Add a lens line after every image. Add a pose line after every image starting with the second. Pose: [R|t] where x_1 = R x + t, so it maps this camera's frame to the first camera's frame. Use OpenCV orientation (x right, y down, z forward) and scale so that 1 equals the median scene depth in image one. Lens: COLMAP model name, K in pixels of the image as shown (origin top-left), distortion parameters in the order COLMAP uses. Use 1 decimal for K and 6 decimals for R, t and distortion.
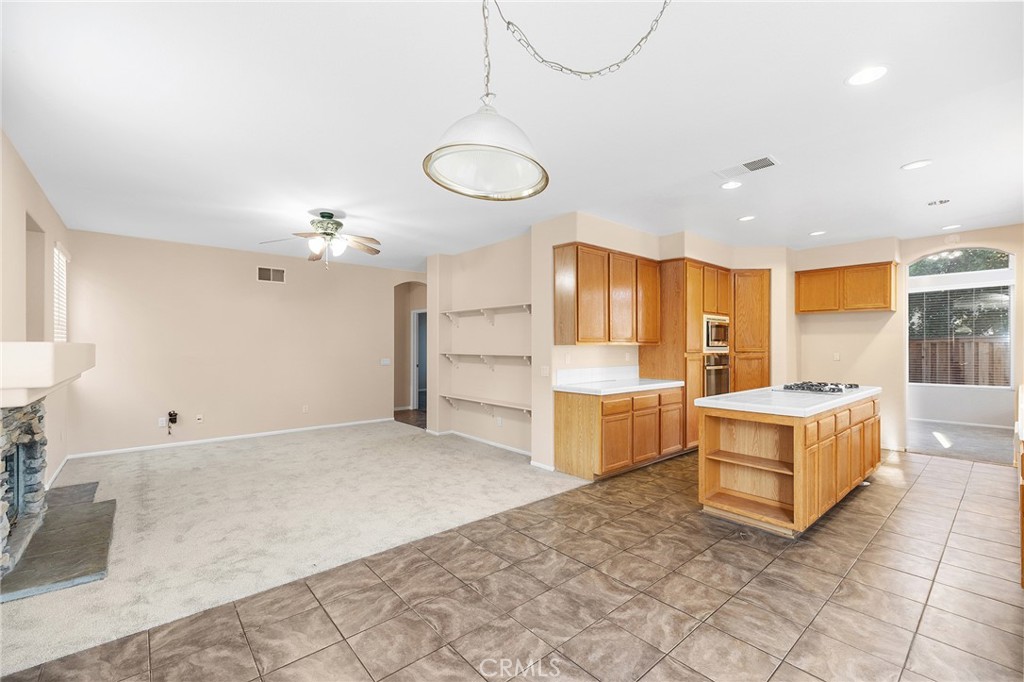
lens RADIAL K [[431.4, 0, 509.9], [0, 431.4, 344.1], [0, 0, 1]] dist [0.001613, 0.000121]
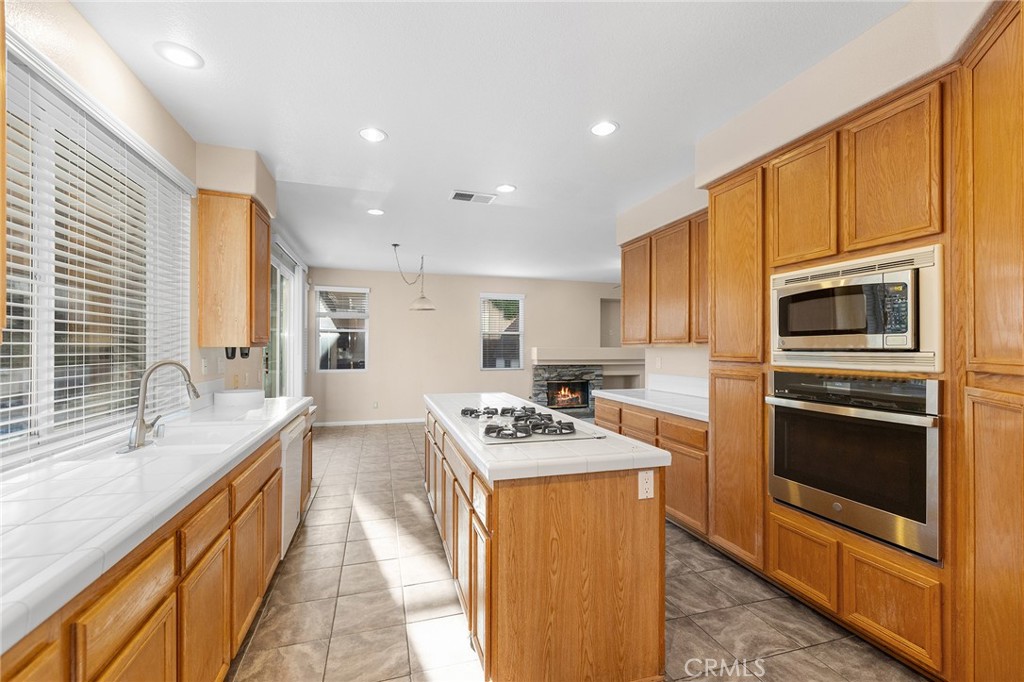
lens RADIAL K [[435.9, 0, 511.4], [0, 435.9, 346.4], [0, 0, 1]] dist [0.001451, 0.000195]
pose [[-0.402546, -0.005659, -0.915382, 1.089821], [0.001007, 0.999978, -0.006624, 0.005696], [0.915399, -0.003588, -0.402532, 1.076348]]
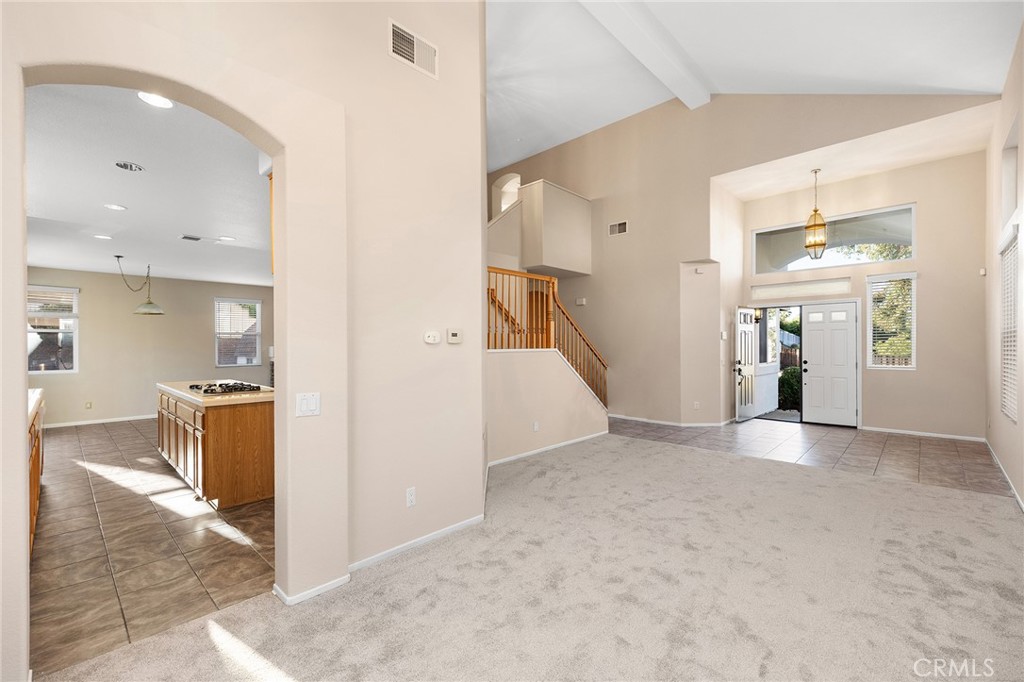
lens RADIAL K [[435.9, 0, 511.4], [0, 435.9, 346.4], [0, 0, 1]] dist [0.001451, 0.000195]
pose [[0.094689, -0.000759, -0.995507, 1.593719], [0.009295, 0.999957, 0.000121, 0.006603], [0.995464, -0.009265, 0.094692, 1.387563]]
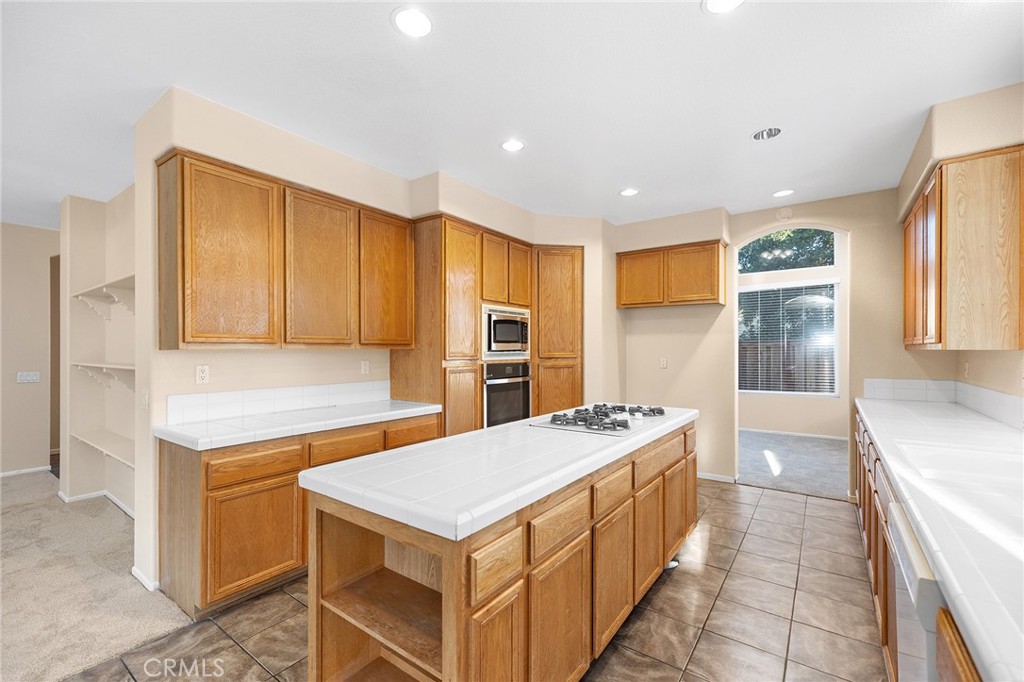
lens RADIAL K [[481.4, 0, 481.7], [0, 481.4, 349.3], [0, 0, 1]] dist [0.001326, 0.000096]
pose [[0.972431, -0.003018, 0.233171, 0.312532], [0.002466, 0.999993, 0.002658, 0.001462], [-0.233178, -0.002009, 0.972432, 0.303560]]
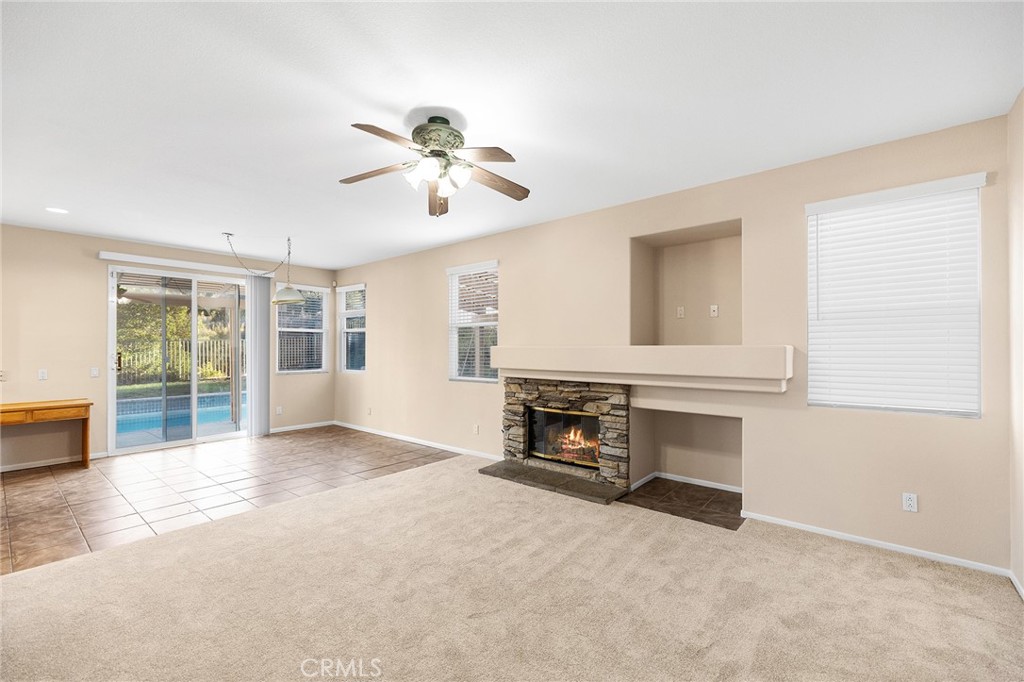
lens RADIAL K [[431.4, 0, 509.9], [0, 431.4, 344.1], [0, 0, 1]] dist [0.001613, 0.000121]
pose [[-0.986982, 0.000103, -0.160833, -0.393637], [0.001985, 0.999931, -0.011546, 0.004049], [0.160821, -0.011715, -0.986914, 1.464435]]
